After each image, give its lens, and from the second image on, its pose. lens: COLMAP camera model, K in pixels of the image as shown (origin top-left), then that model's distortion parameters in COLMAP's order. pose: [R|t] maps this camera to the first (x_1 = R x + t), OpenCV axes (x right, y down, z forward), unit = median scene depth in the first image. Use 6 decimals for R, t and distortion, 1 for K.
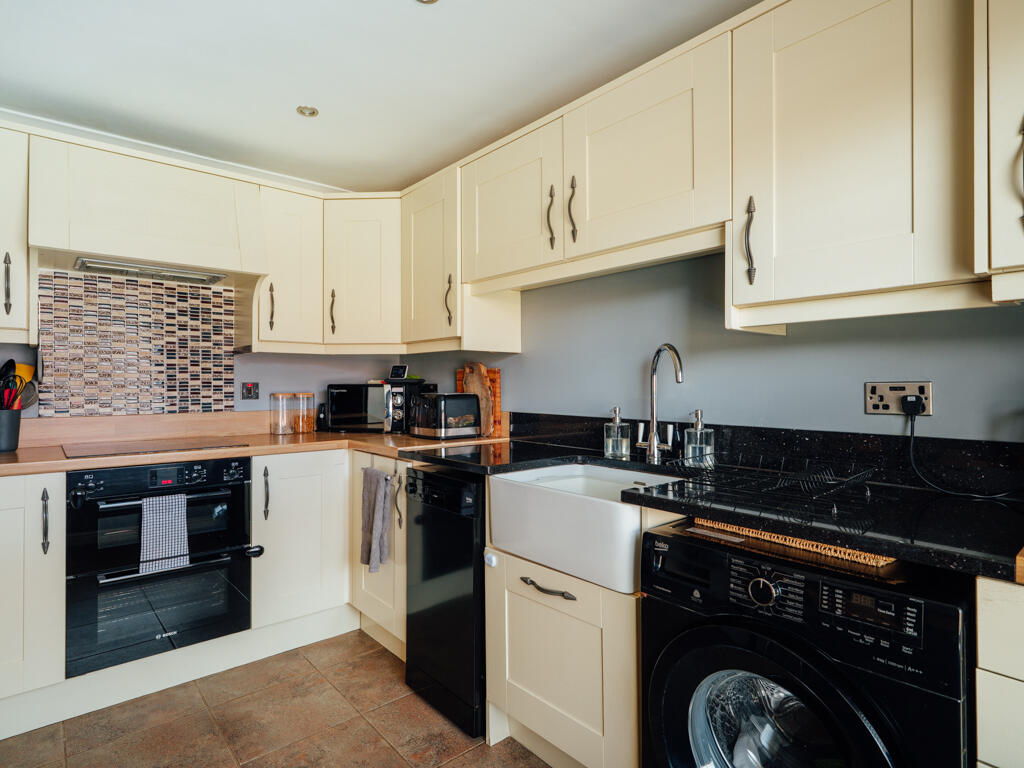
lens RADIAL K [[562.0, 0, 515.3], [0, 562.0, 380.9], [0, 0, 1]] dist [0.003214, -0.000544]
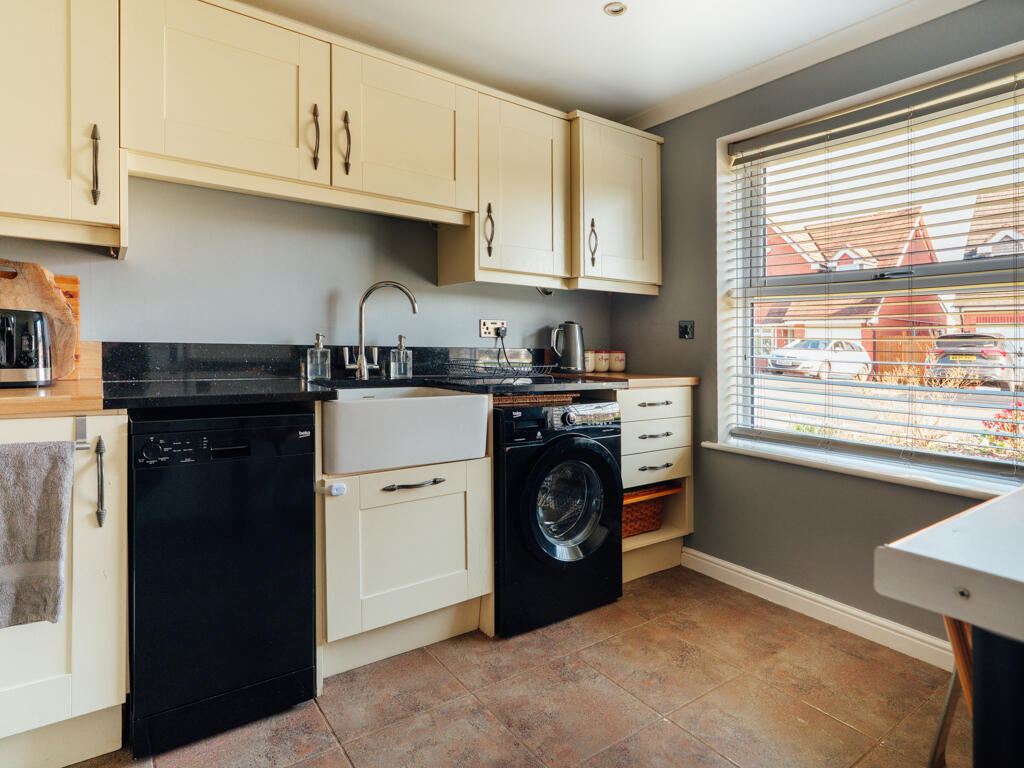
lens RADIAL K [[562.0, 0, 507.8], [0, 562.0, 334.7], [0, 0, 1]] dist [0.003214, -0.000544]
pose [[0.086991, 0.020400, 0.996000, -0.756118], [-0.024728, 0.999526, -0.018313, 0.053396], [-0.995902, -0.023036, 0.087454, 0.498900]]
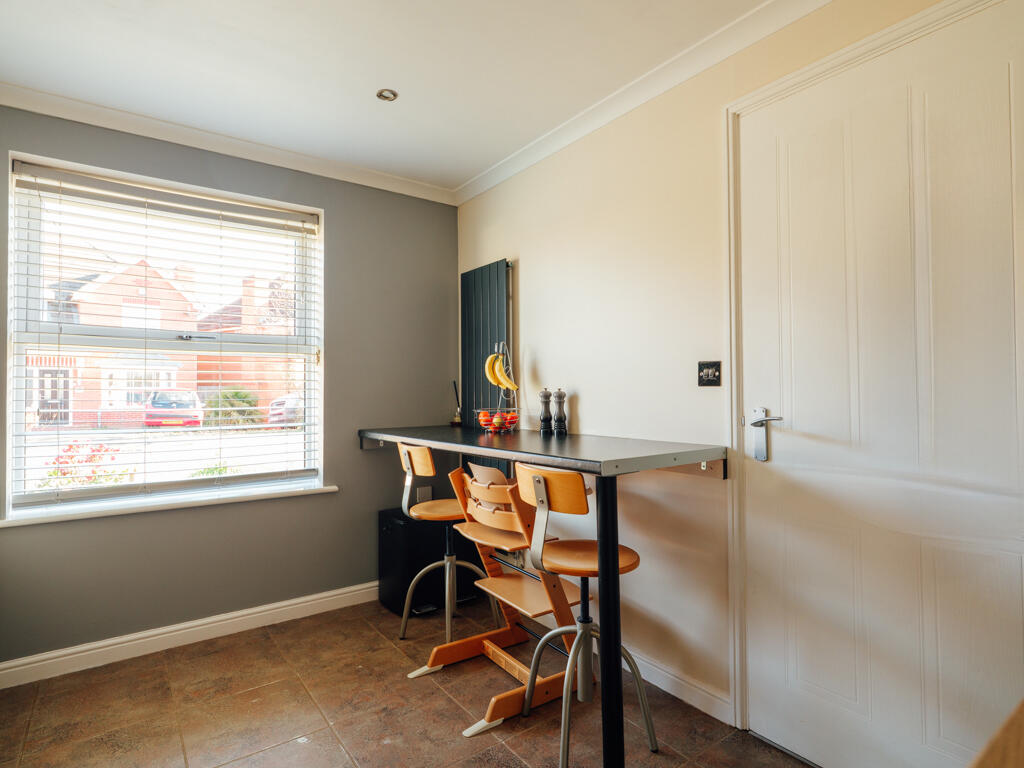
lens RADIAL K [[562.0, 0, 516.9], [0, 562.0, 382.1], [0, 0, 1]] dist [0.003214, -0.000544]
pose [[-0.994297, 0.017395, 0.105217, -0.516900], [0.016069, 0.999781, -0.013438, 0.035264], [-0.105428, -0.011670, -0.994359, 1.029971]]
